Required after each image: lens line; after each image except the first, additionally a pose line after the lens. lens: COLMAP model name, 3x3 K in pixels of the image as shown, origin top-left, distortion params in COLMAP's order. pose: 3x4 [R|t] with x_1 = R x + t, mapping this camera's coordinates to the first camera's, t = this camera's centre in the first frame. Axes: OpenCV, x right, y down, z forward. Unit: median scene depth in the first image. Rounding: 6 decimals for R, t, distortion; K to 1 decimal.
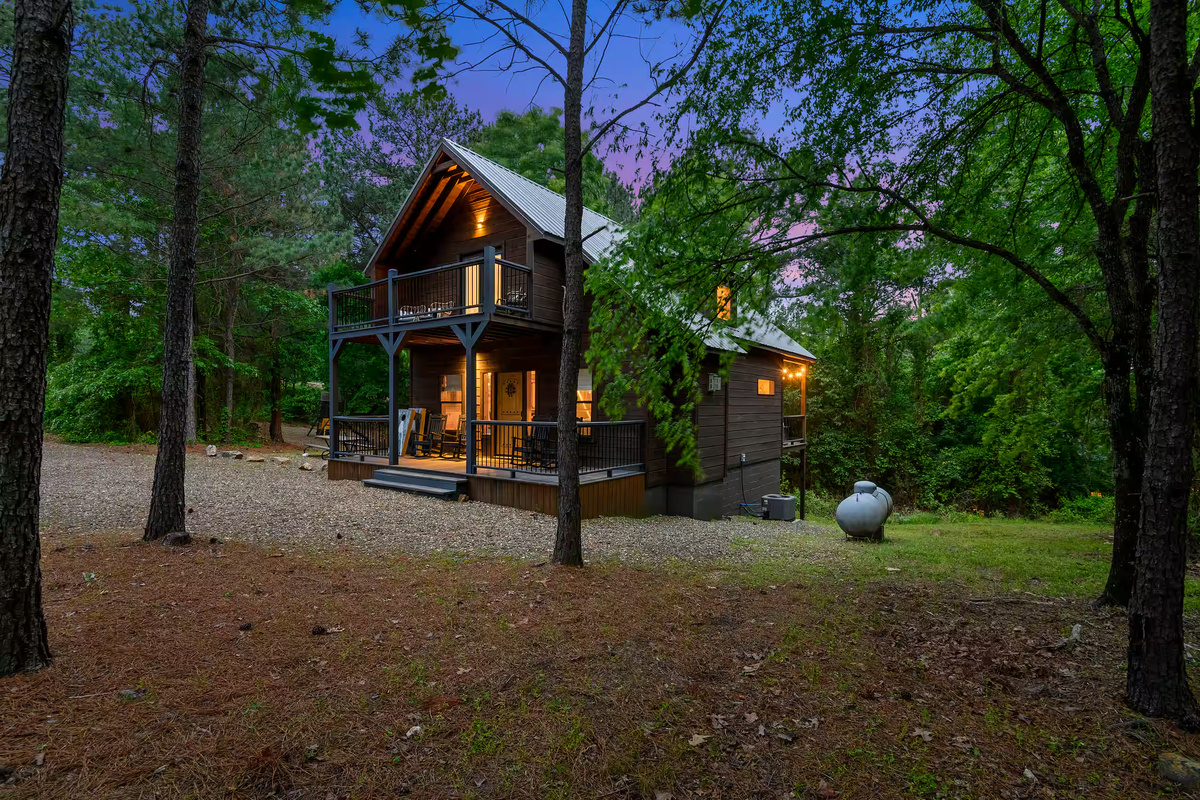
lens RADIAL K [[553.7, 0, 581.8], [0, 553.7, 402.7], [0, 0, 1]] dist [-0.025245, -0.000174]
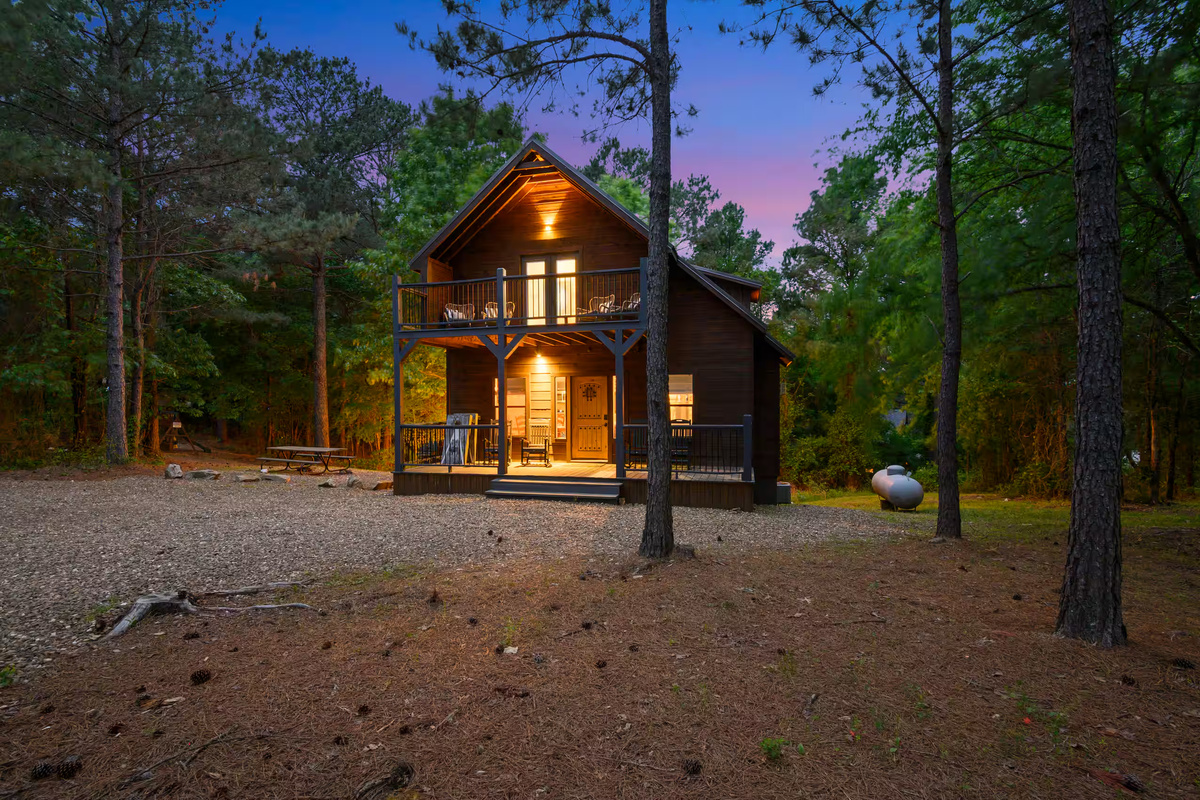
lens RADIAL K [[553.7, 0, 581.8], [0, 553.7, 402.7], [0, 0, 1]] dist [-0.025245, -0.000174]
pose [[0.915100, -0.005396, 0.403191, -0.540579], [0.006168, 0.999981, -0.000615, -0.005916], [-0.403180, 0.003049, 0.915116, 0.068749]]
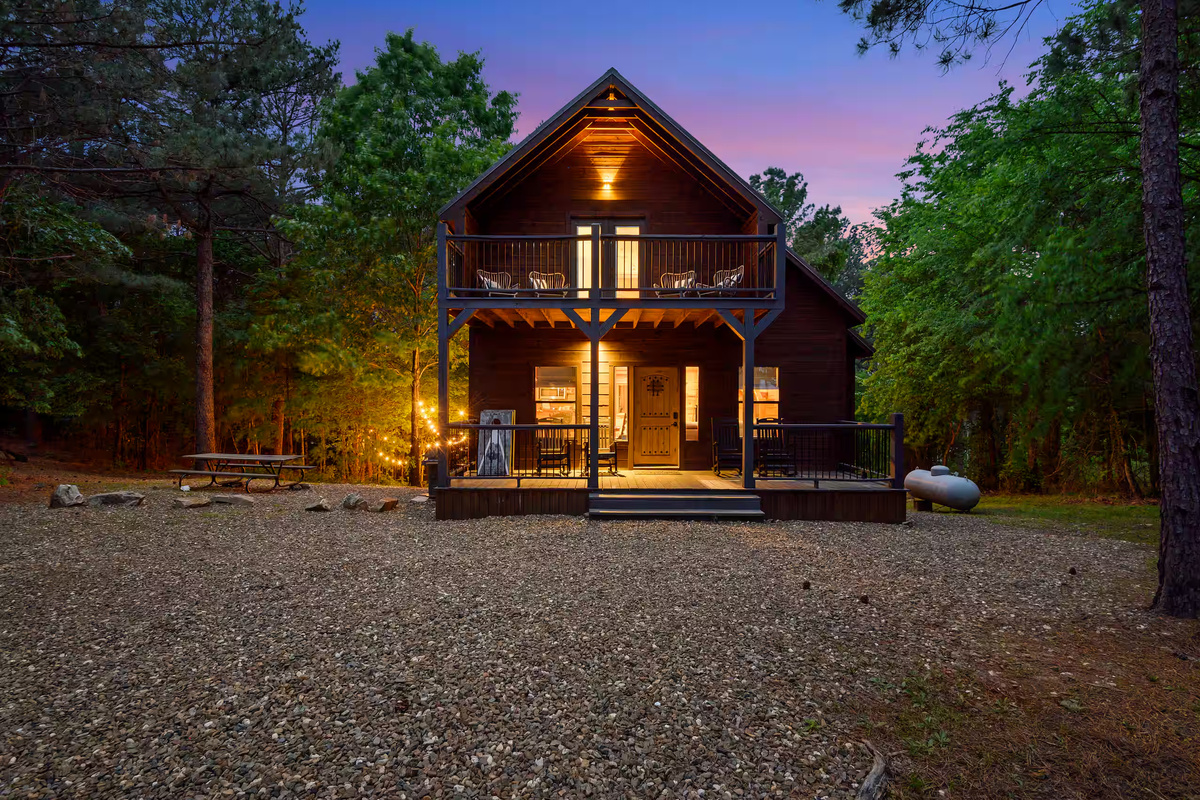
lens RADIAL K [[553.7, 0, 581.8], [0, 553.7, 402.7], [0, 0, 1]] dist [-0.025245, -0.000174]
pose [[0.787142, 0.003188, 0.616763, -0.731559], [-0.003655, 0.999993, -0.000504, 0.001280], [-0.616761, -0.001858, 0.787149, 0.383991]]
